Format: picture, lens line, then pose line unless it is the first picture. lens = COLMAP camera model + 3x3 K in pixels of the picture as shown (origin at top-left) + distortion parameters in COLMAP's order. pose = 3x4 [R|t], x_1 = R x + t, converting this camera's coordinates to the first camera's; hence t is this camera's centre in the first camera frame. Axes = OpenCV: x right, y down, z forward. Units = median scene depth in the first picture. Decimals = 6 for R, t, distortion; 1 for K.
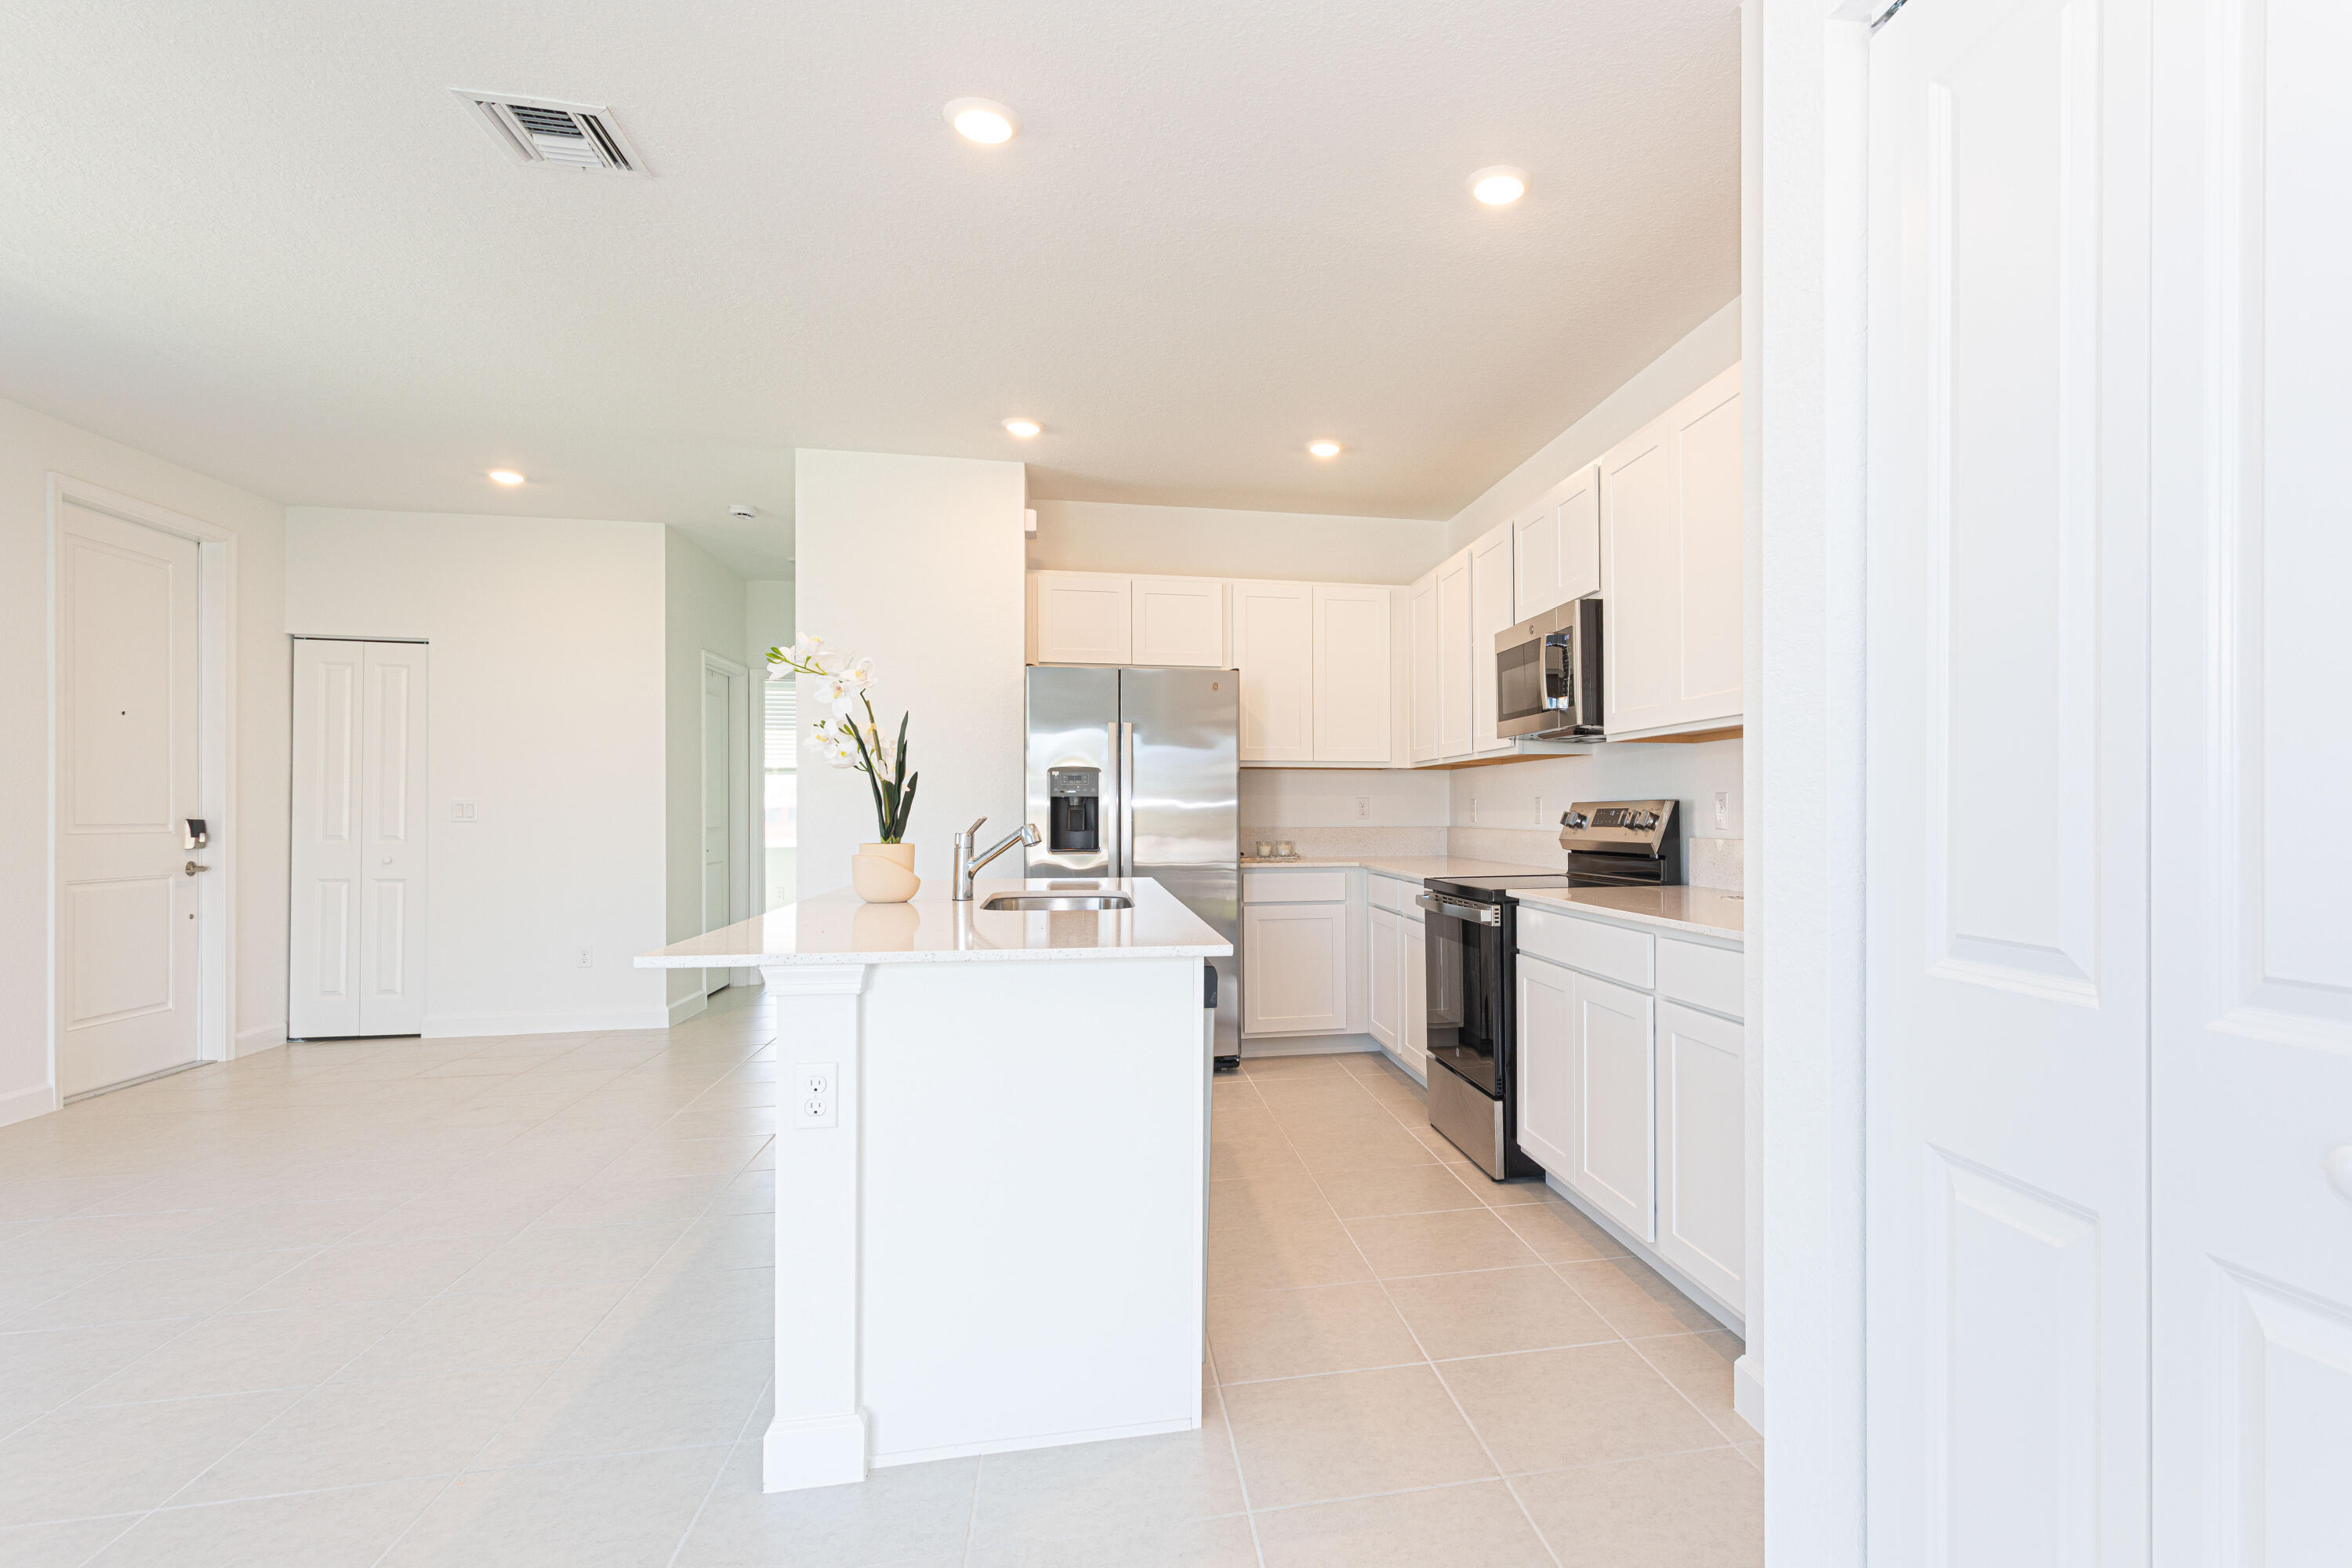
lens RADIAL K [[1189.3, 0, 1360.1], [0, 1189.3, 808.3], [0, 0, 1]] dist [-0.000264, 0.000380]
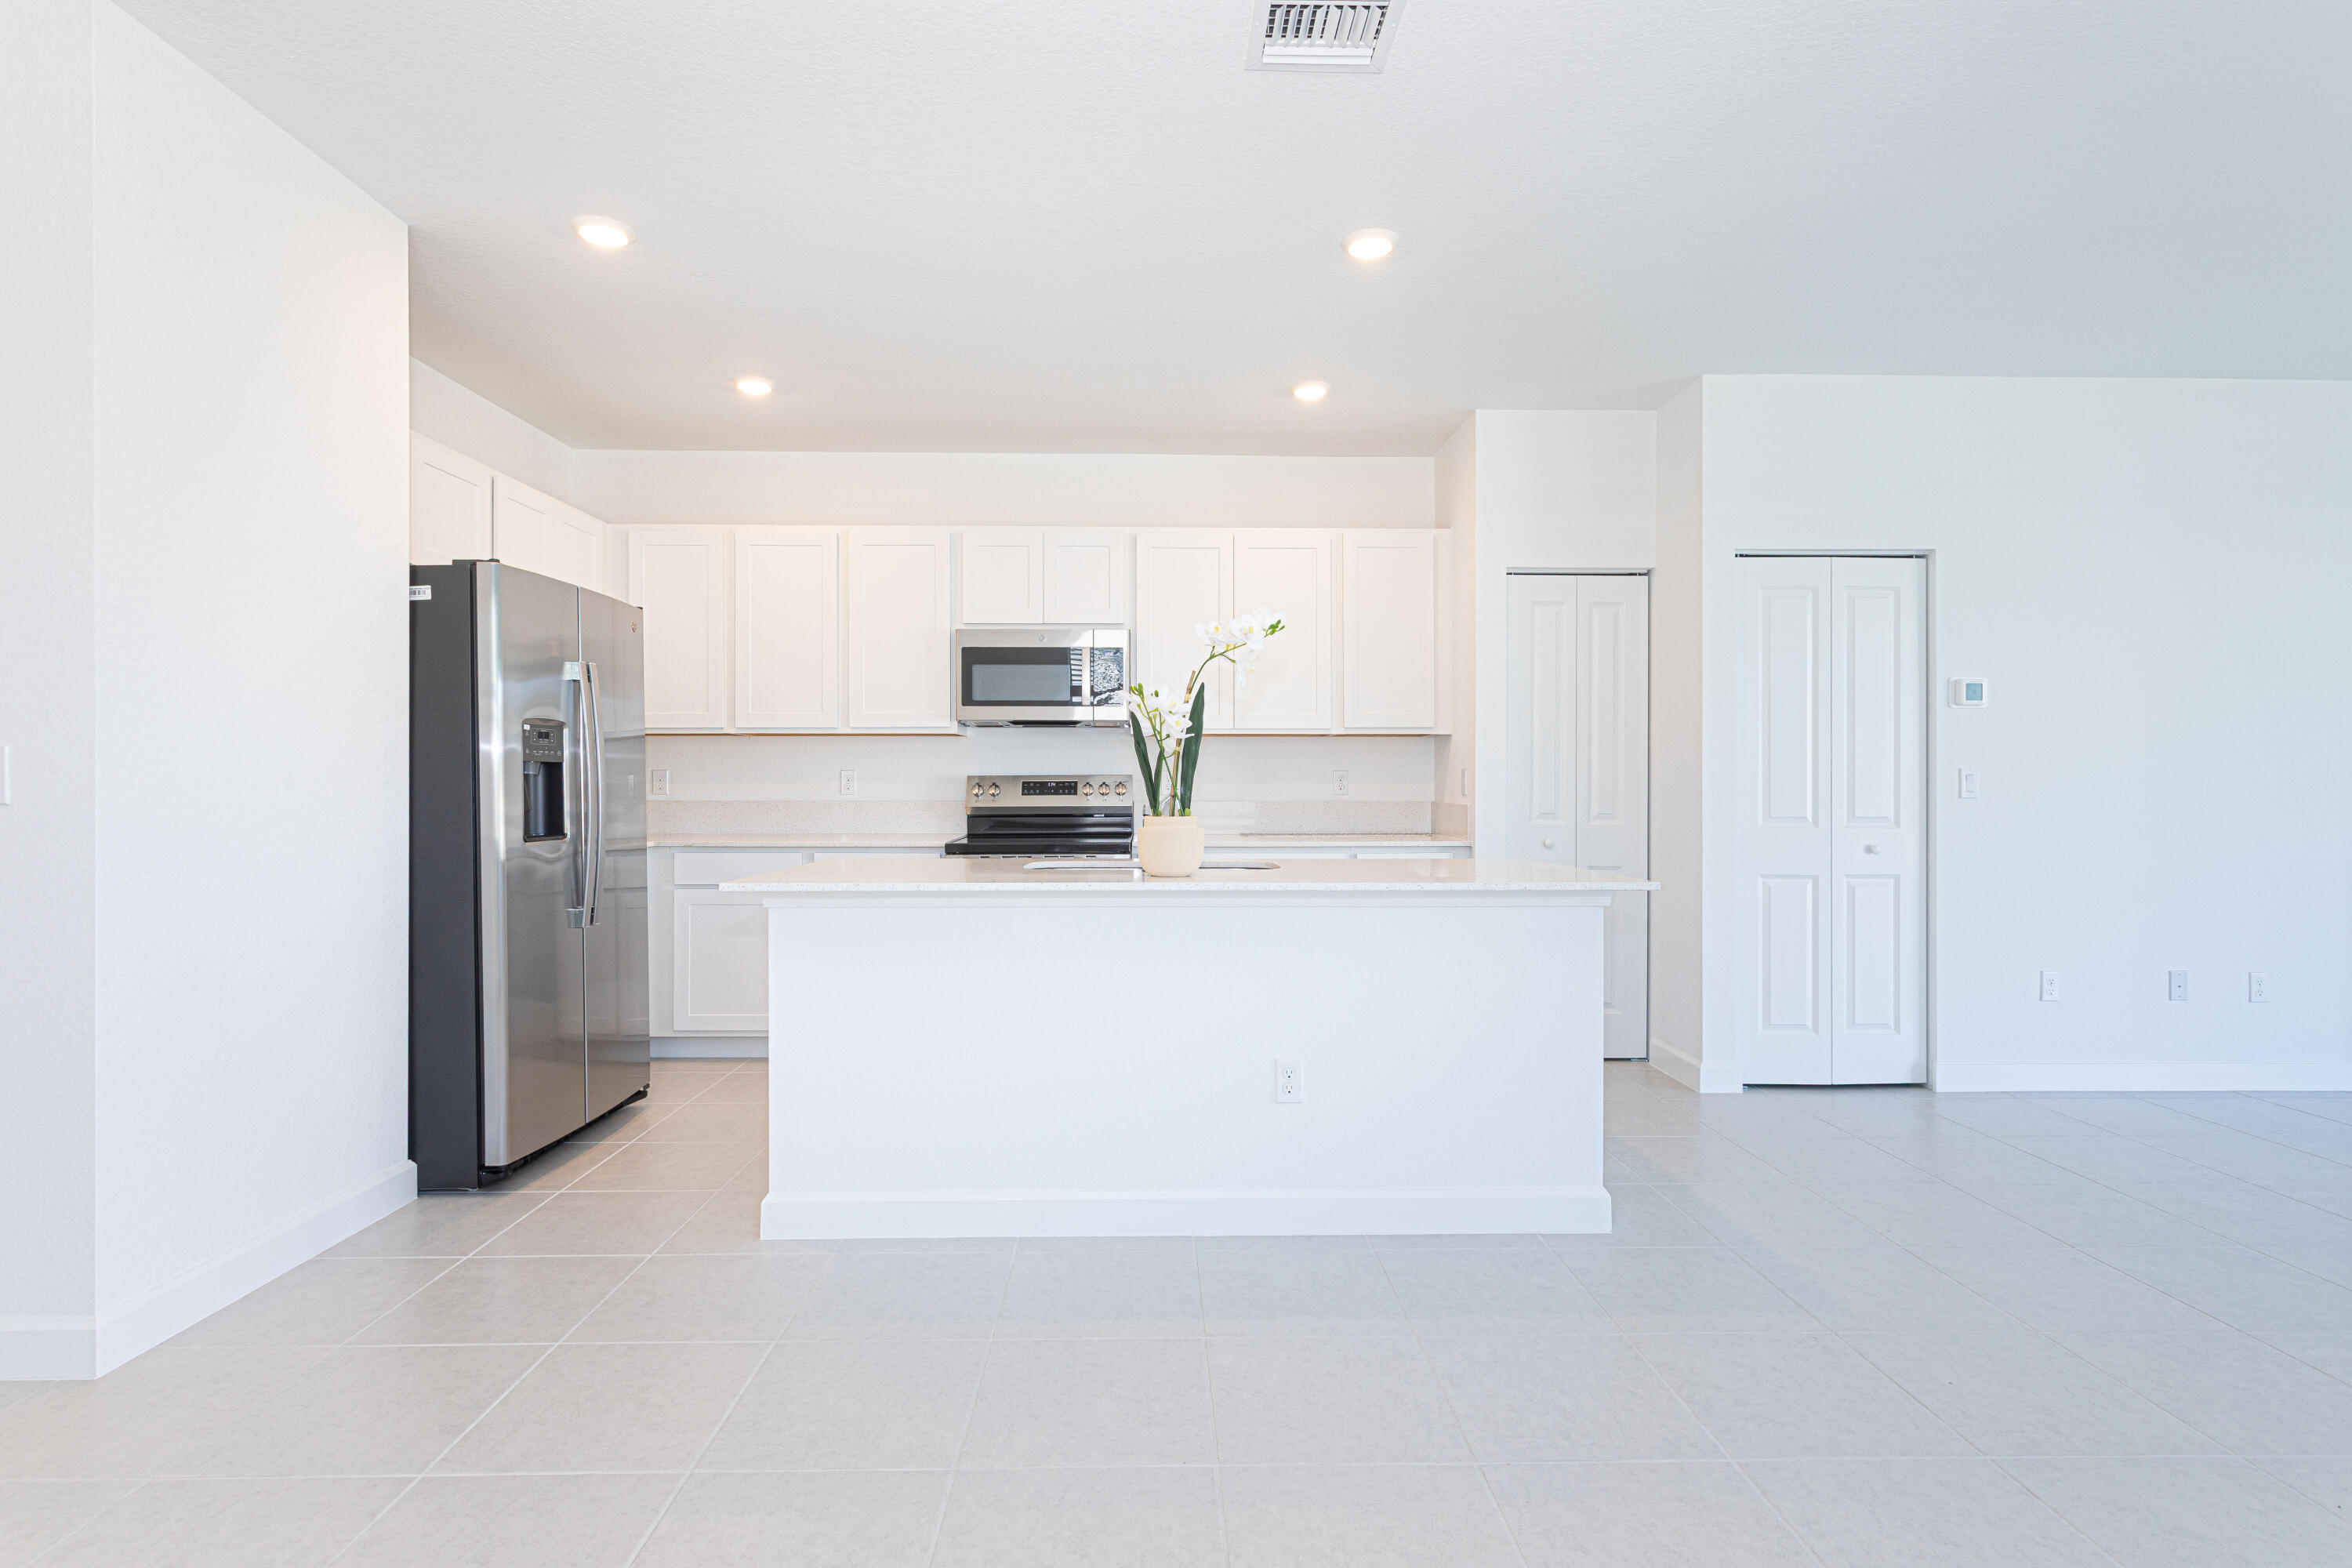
lens RADIAL K [[1135.0, 0, 1176.0], [0, 1135.0, 784.0], [0, 0, 1]] dist [-0.000994, -0.000267]
pose [[0.211109, -0.000847, 0.977462, -0.904699], [-0.002626, 0.999996, 0.001434, 0.001271], [-0.977459, -0.002869, 0.211106, 0.556778]]
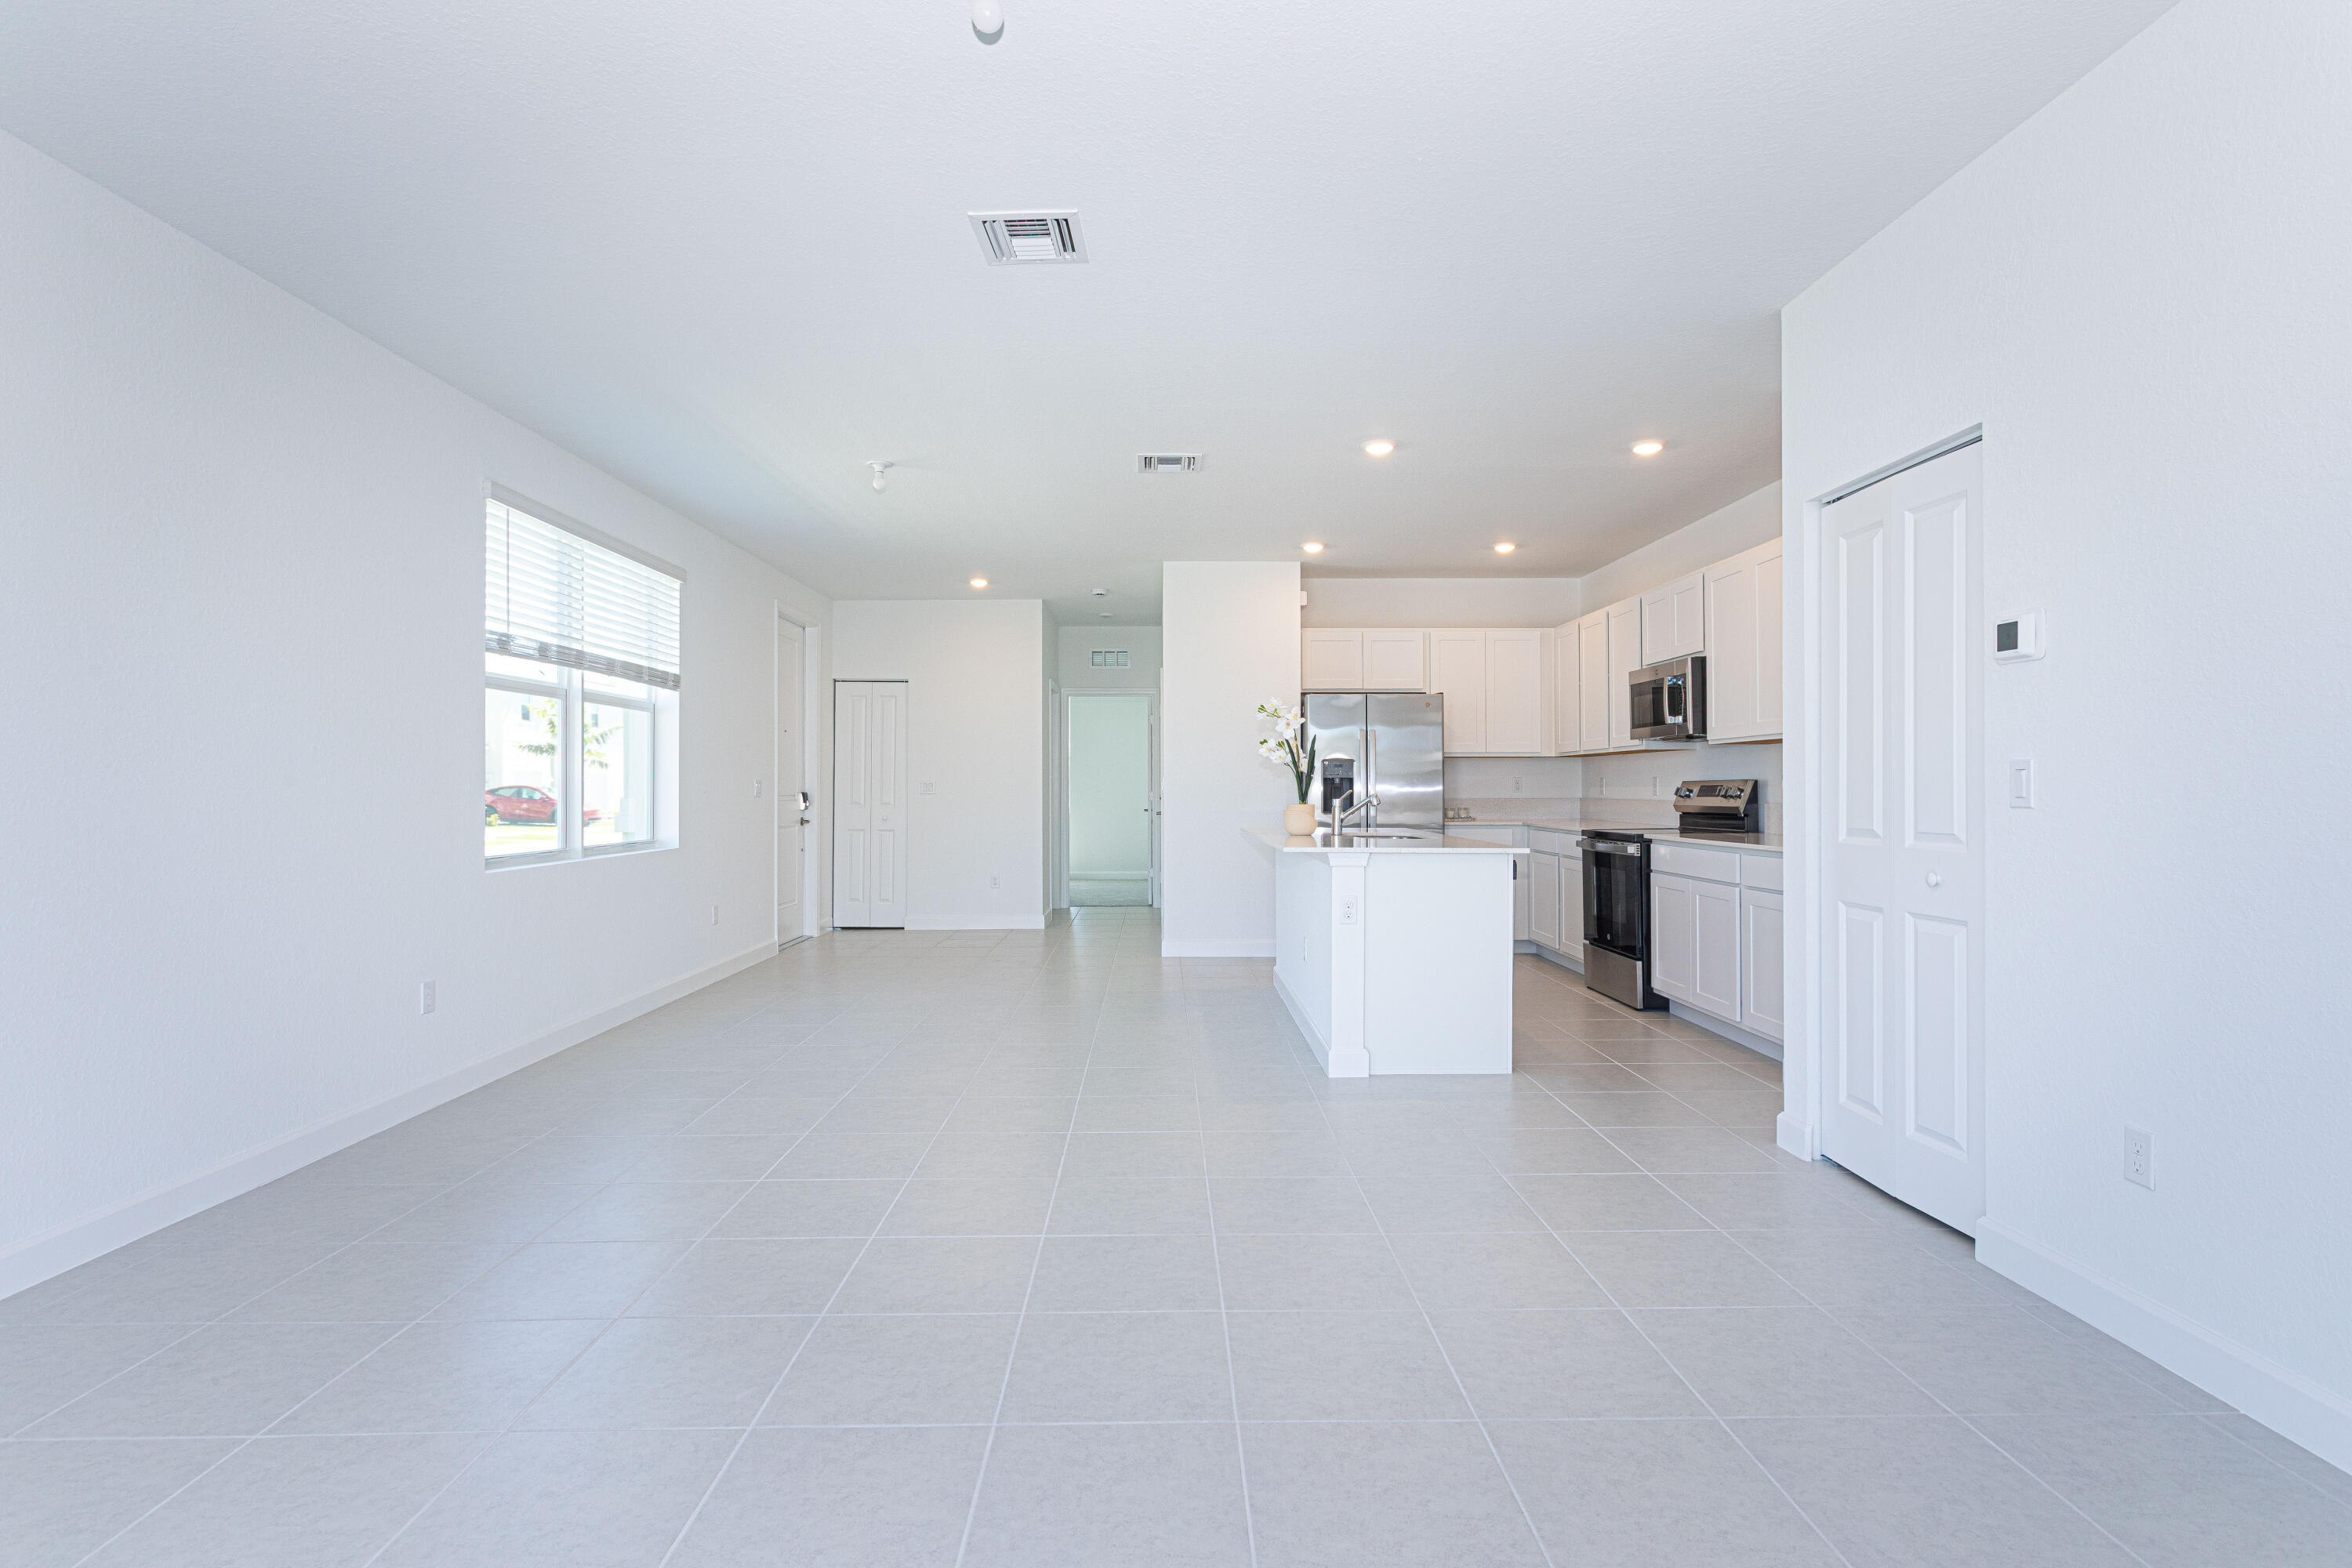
lens RADIAL K [[1143.6, 0, 1181.4], [0, 1143.6, 784.8], [0, 0, 1]] dist [0.002101, 0.000703]
pose [[0.976787, -0.001553, -0.214205, -0.133916], [0.001678, 0.999999, 0.000400, -0.001681], [0.214205, -0.000750, 0.976789, -0.563607]]
